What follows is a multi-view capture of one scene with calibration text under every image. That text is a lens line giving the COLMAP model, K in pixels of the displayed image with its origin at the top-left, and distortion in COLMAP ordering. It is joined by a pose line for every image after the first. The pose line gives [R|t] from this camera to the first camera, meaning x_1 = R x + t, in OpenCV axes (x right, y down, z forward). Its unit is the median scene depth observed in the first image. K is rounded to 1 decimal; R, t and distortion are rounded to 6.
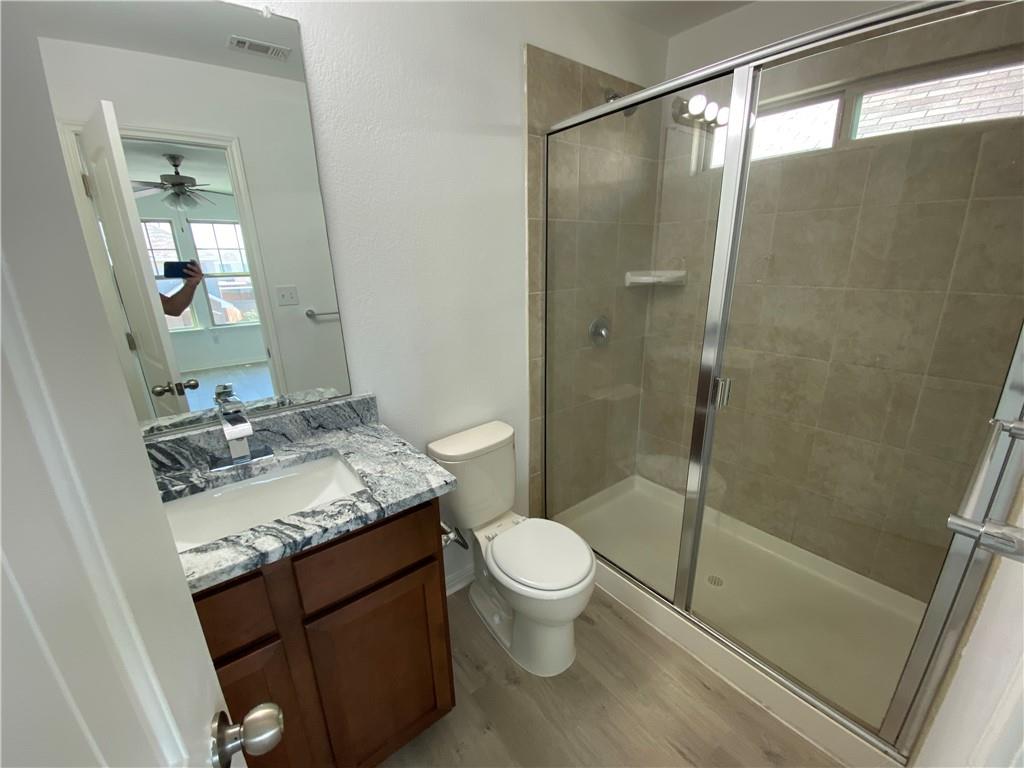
lens RADIAL K [[408.8, 0, 526.1], [0, 408.8, 387.7], [0, 0, 1]] dist [-0.000563, -0.010859]
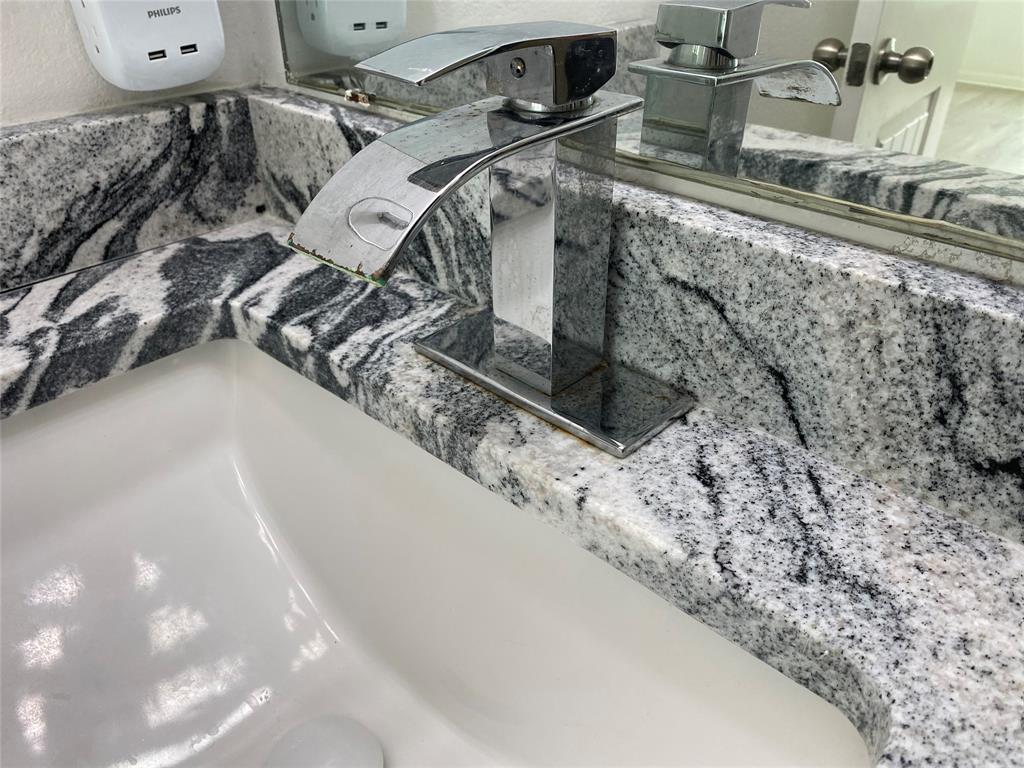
lens RADIAL K [[775.4, 0, 512.7], [0, 775.4, 382.7], [0, 0, 1]] dist [-0.007309, 0.005689]
pose [[0.106176, 0.534678, -0.838359, -0.404771], [-0.294393, 0.822229, 0.487107, 0.001321], [0.949768, 0.195088, 0.244706, 0.950547]]
